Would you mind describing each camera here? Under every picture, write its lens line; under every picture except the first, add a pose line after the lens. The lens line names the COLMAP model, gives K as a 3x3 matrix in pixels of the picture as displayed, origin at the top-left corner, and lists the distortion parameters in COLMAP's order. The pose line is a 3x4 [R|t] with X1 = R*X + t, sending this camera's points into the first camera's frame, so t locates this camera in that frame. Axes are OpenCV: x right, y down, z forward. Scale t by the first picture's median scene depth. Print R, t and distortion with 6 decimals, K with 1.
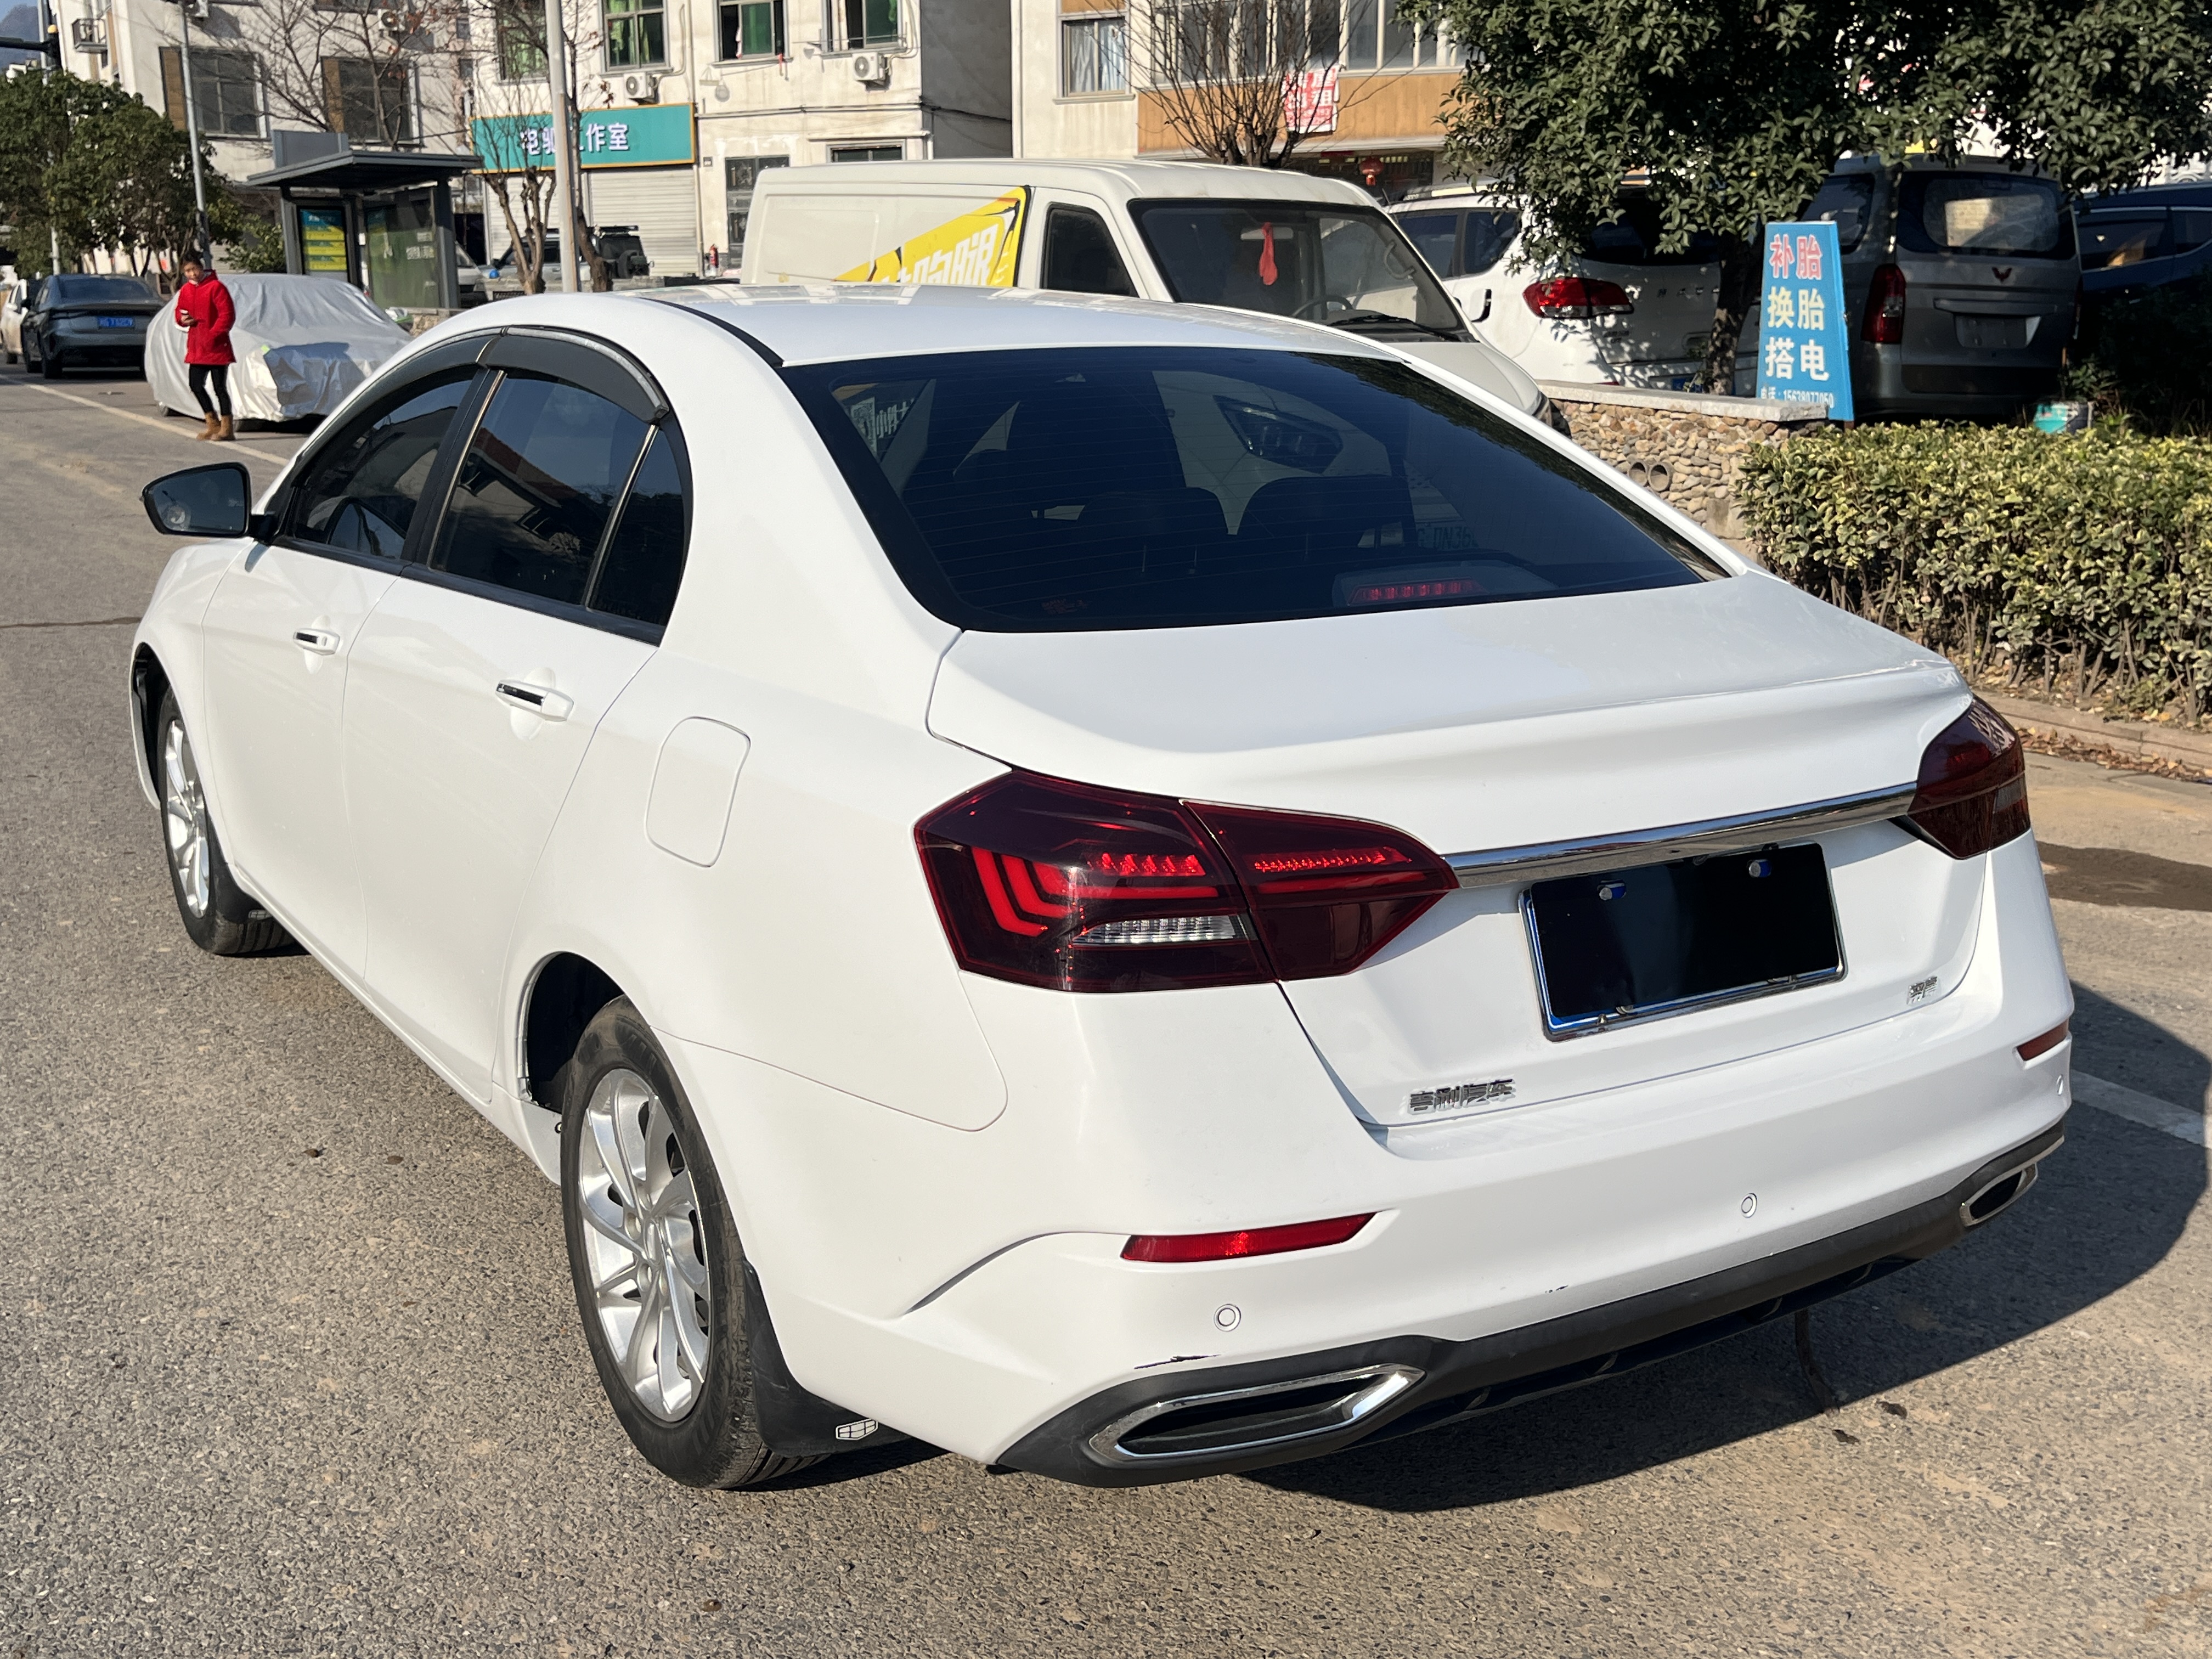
lens RADIAL K [[2234.7, 0, 1098.9], [0, 2234.7, 820.3], [0, 0, 1]] dist [0.025993, 0.000000]
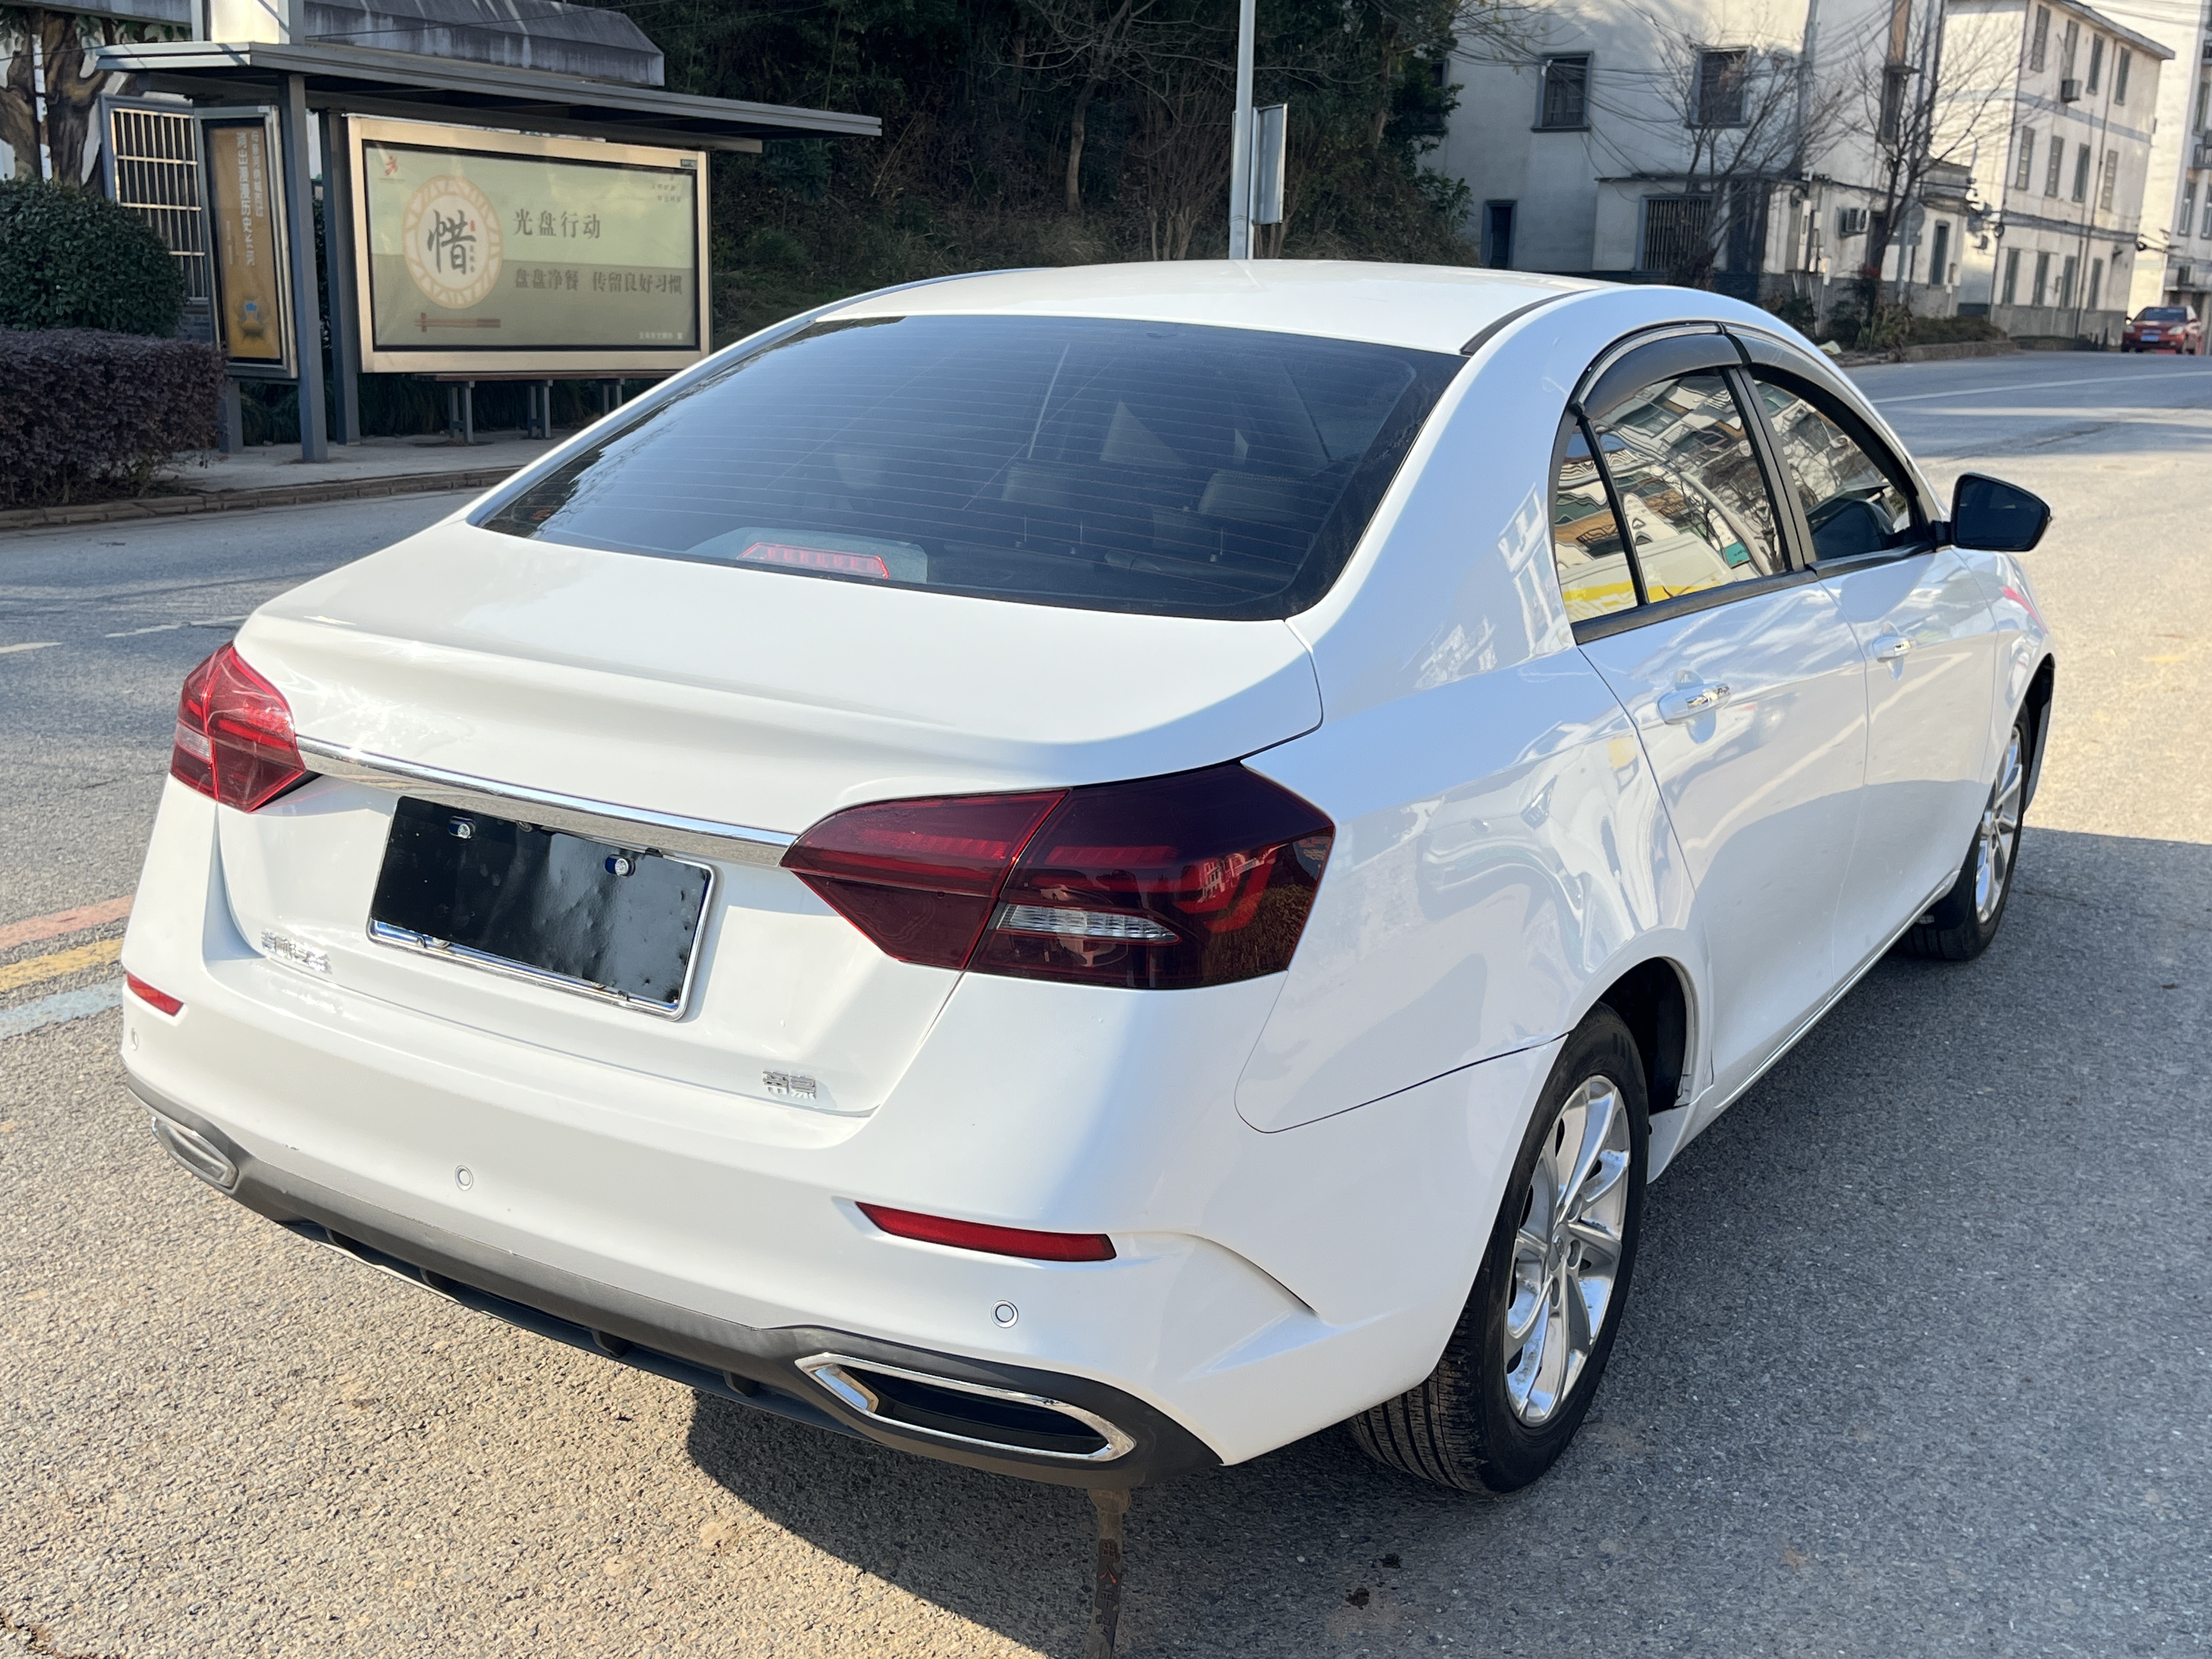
lens RADIAL K [[2234.7, 0, 1108.7], [0, 2234.7, 834.7], [0, 0, 1]] dist [0.025993, 0.000000]
pose [[0.439933, 0.222928, -0.869921, 0.292942], [-0.225470, 0.965089, 0.133292, -0.039592], [0.869265, 0.137501, 0.474838, 0.181318]]
